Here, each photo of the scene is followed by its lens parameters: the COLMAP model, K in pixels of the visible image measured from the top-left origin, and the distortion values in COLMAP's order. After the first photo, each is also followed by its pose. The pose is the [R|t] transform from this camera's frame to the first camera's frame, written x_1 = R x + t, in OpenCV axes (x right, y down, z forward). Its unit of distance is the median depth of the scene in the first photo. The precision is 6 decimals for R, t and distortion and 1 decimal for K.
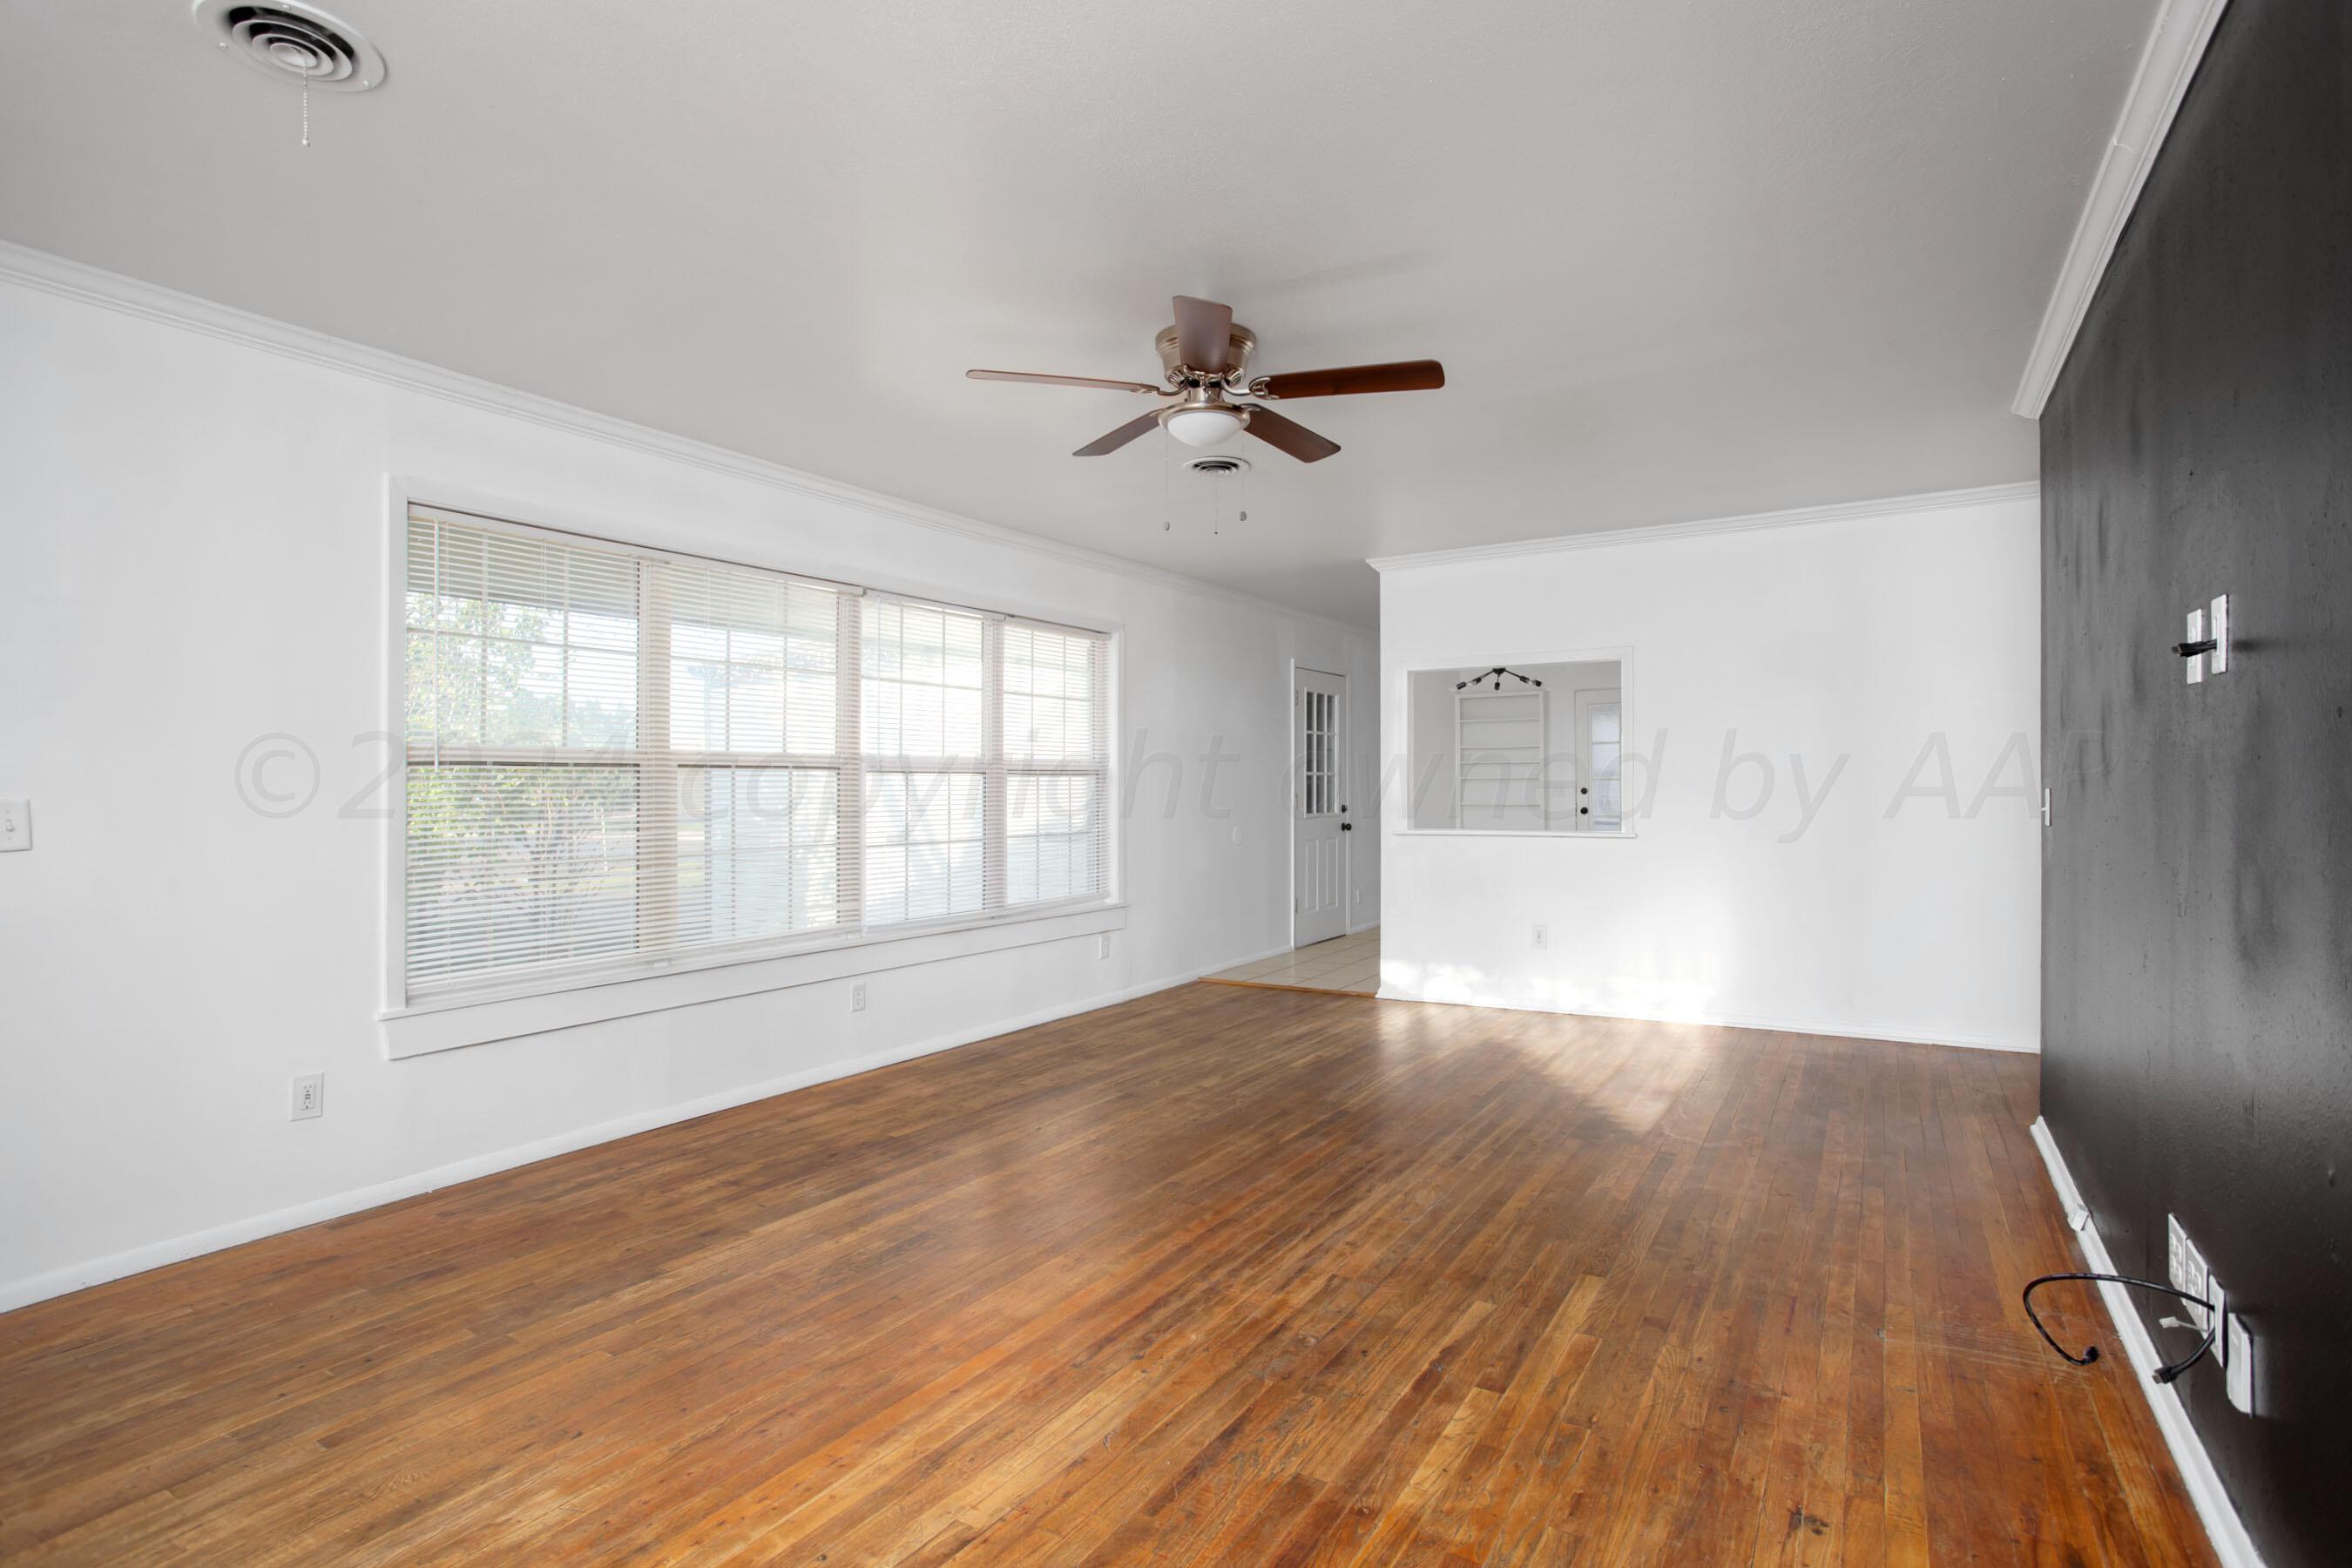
lens RADIAL K [[1157.8, 0, 1157.4], [0, 1157.8, 778.5], [0, 0, 1]] dist [-0.043535, 0.007424]
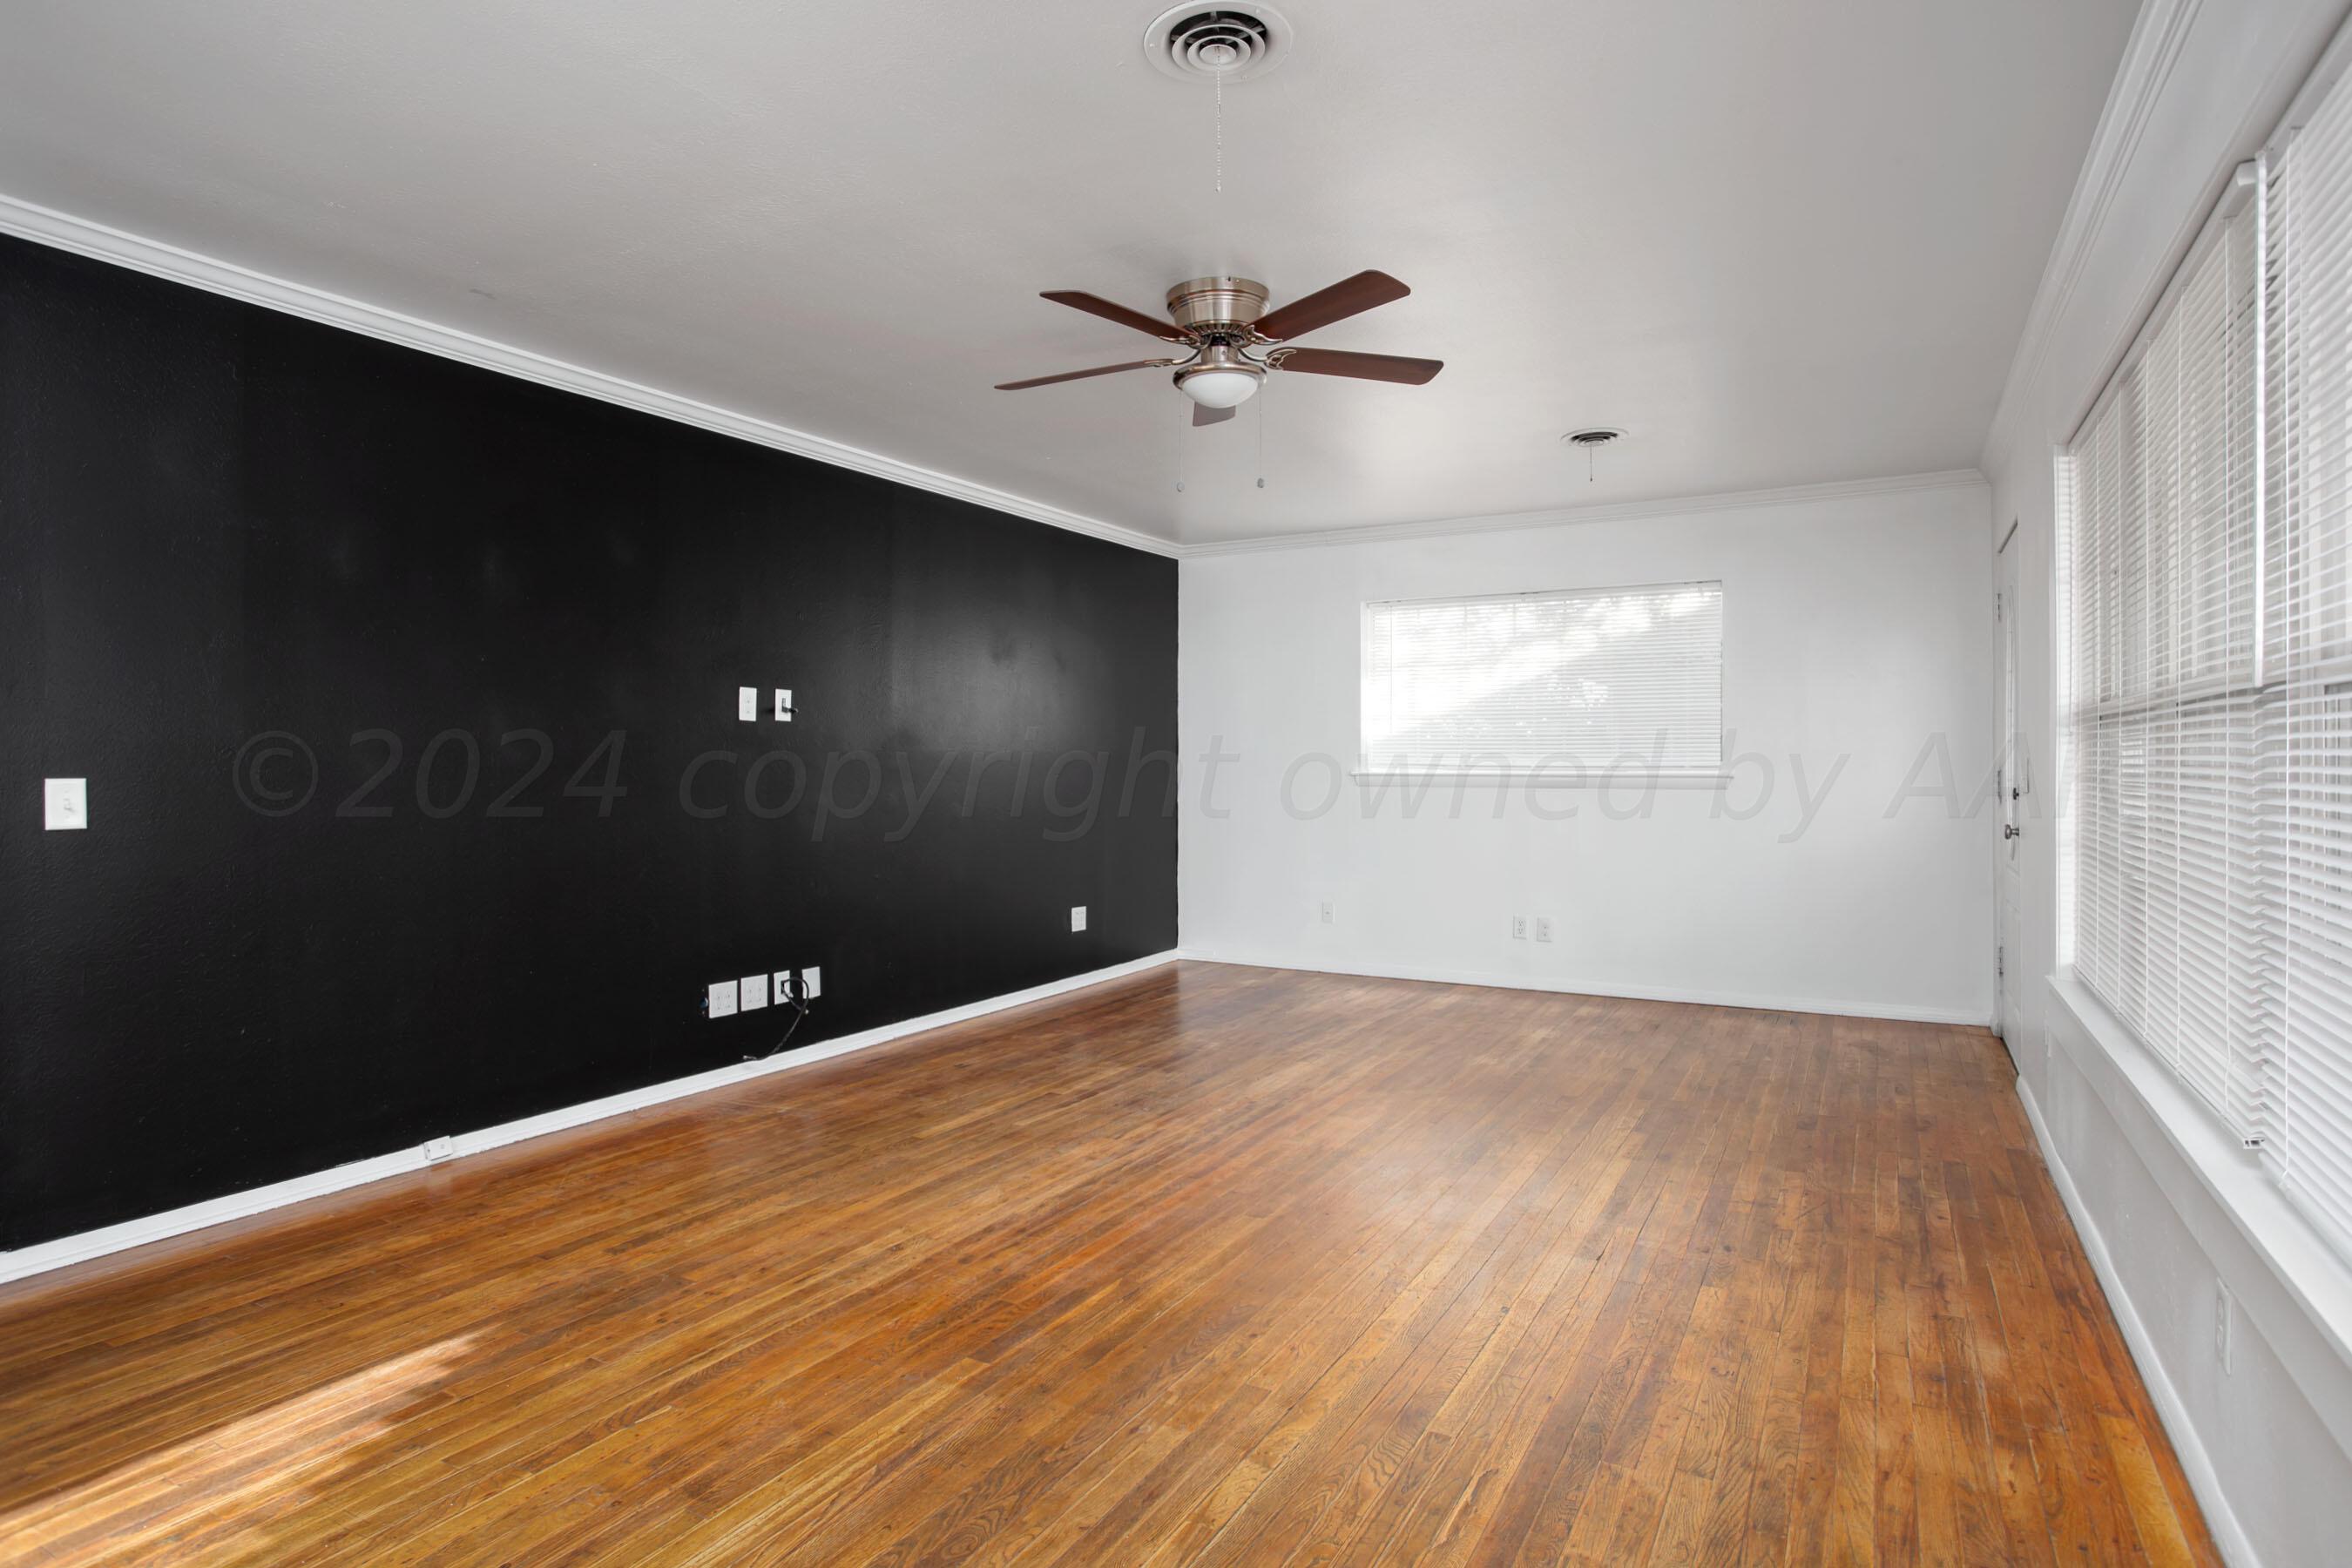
lens RADIAL K [[1230.6, 0, 1171.6], [0, 1230.6, 792.9], [0, 0, 1]] dist [-0.050798, 0.011873]
pose [[-0.999216, 0.012865, -0.037445, 0.125955], [0.012539, 0.999881, 0.008946, 0.028023], [0.037556, 0.008470, -0.999259, 2.176584]]
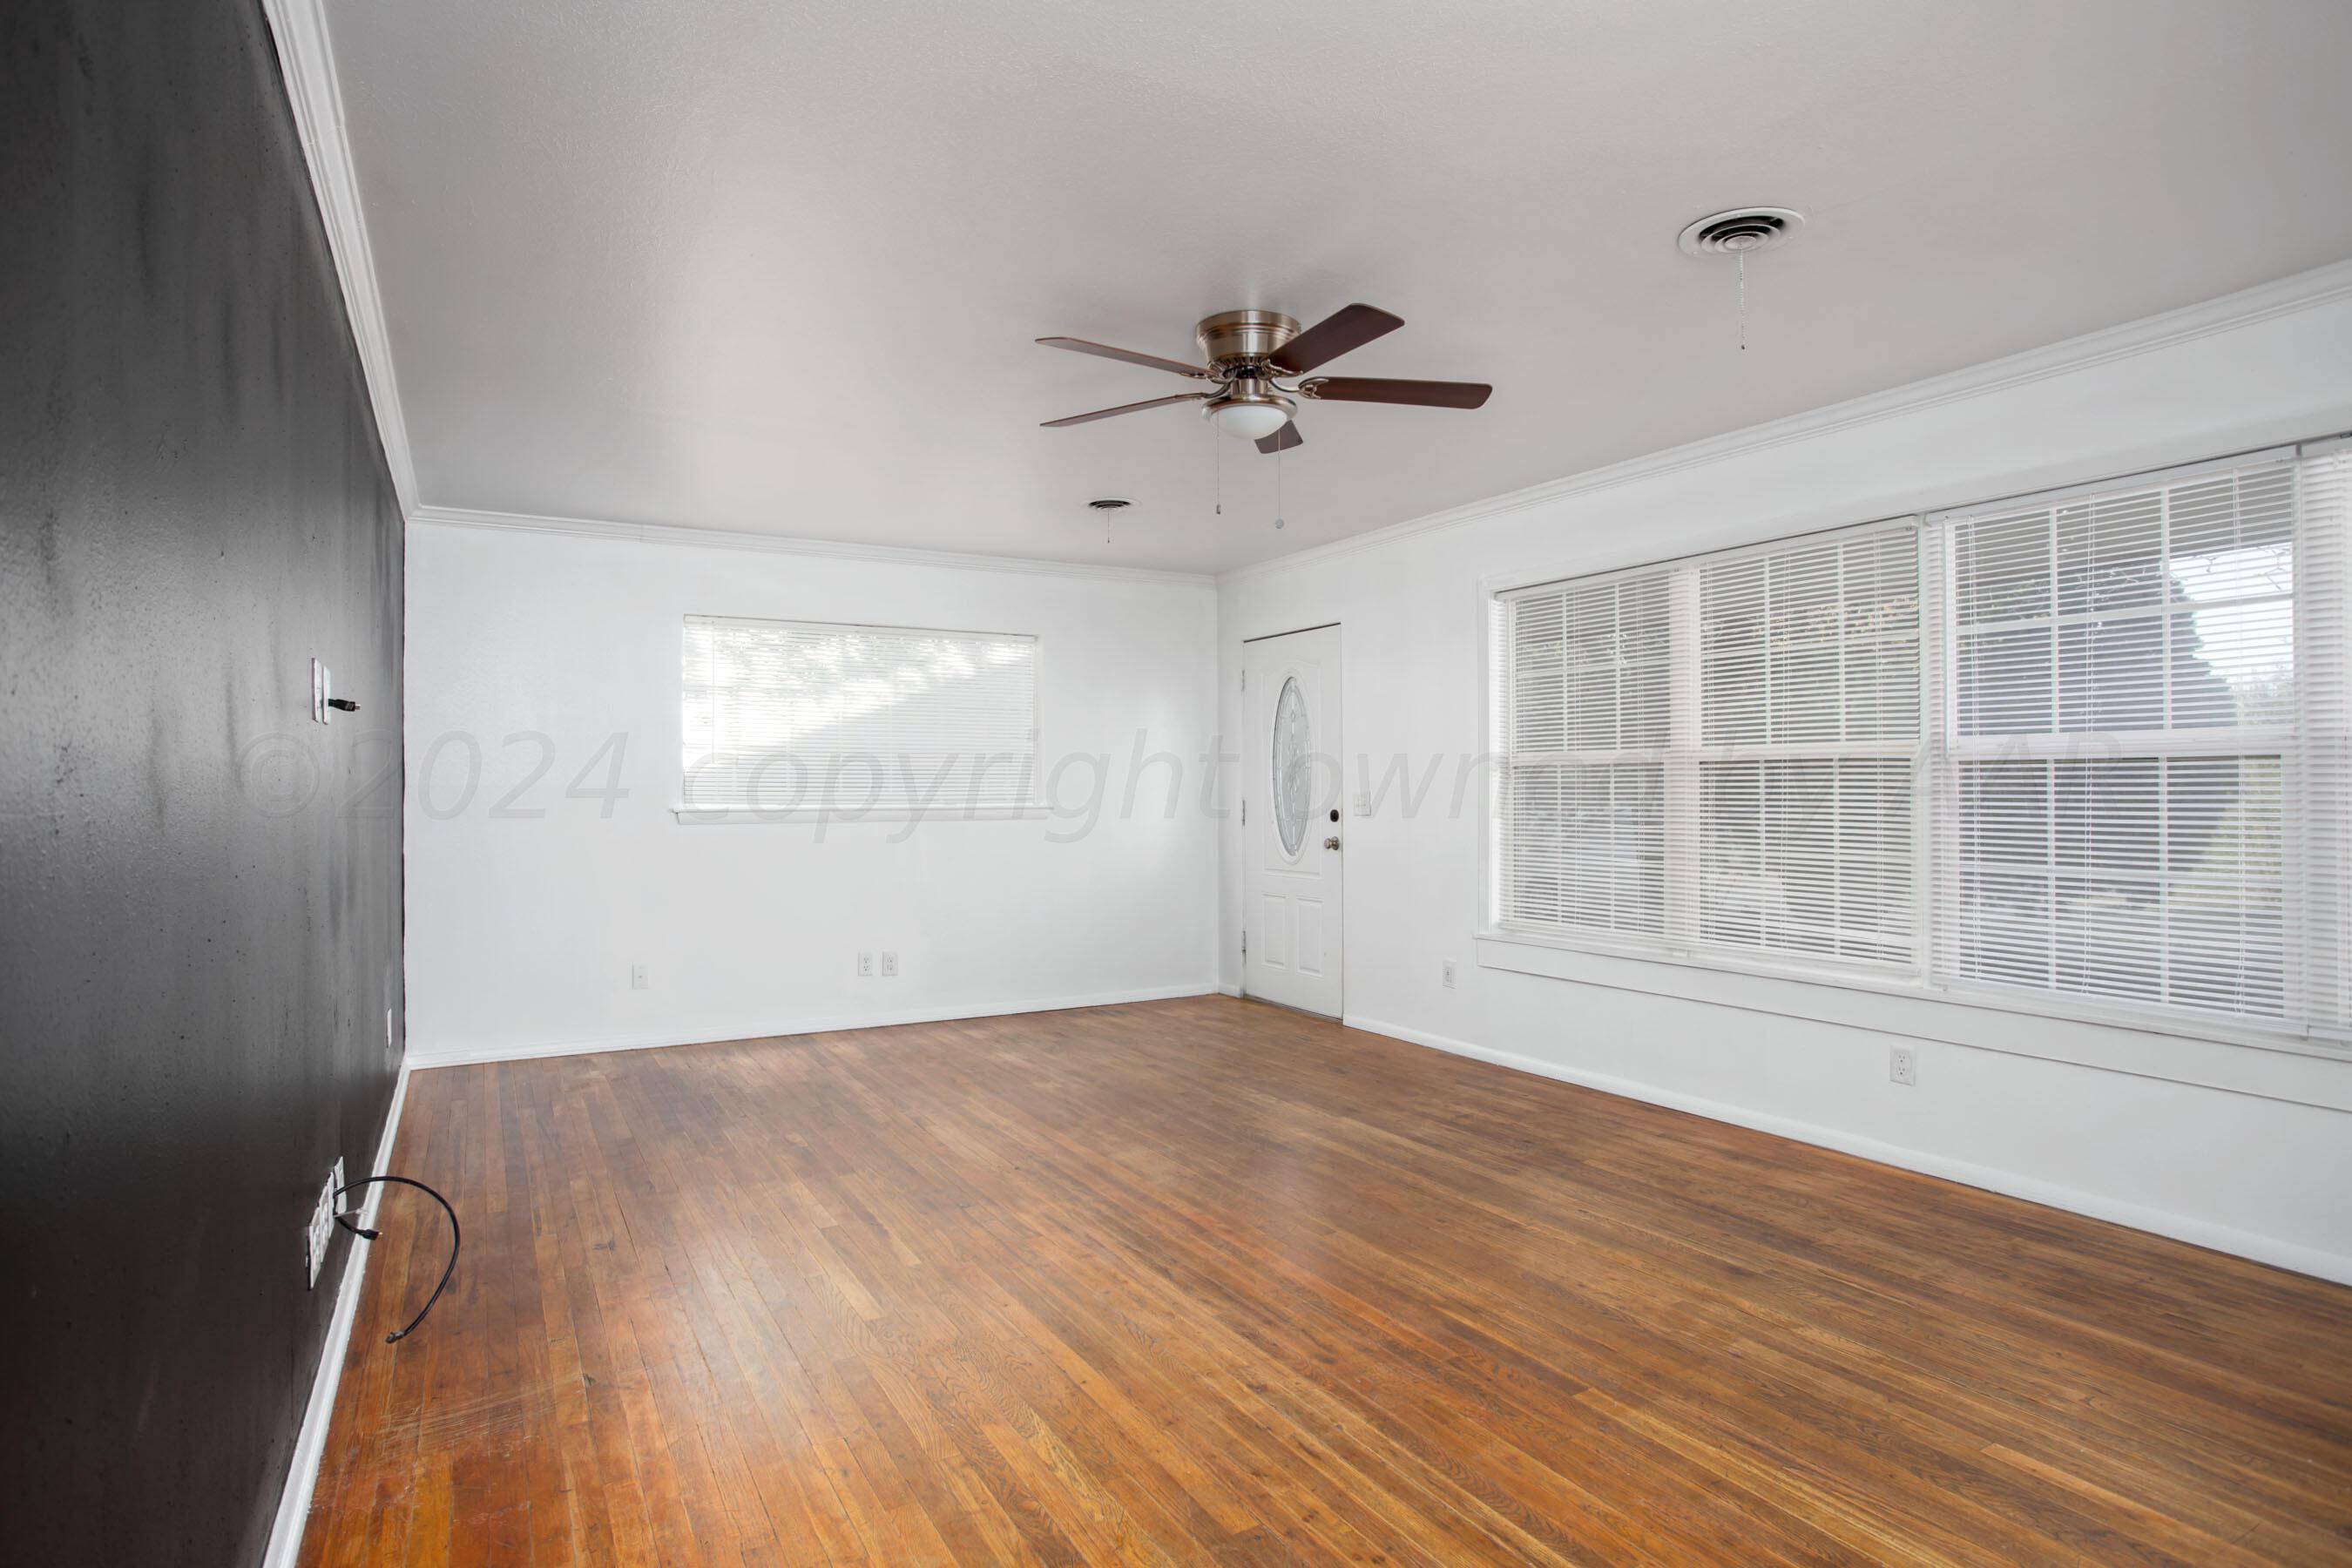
lens RADIAL K [[1230.6, 0, 1169.5], [0, 1230.6, 783.6], [0, 0, 1]] dist [-0.050798, 0.011873]
pose [[-0.467585, 0.002761, -0.883944, 1.039899], [0.021464, 0.999736, -0.008231, 0.008255], [0.883688, -0.022822, -0.467521, 1.528030]]
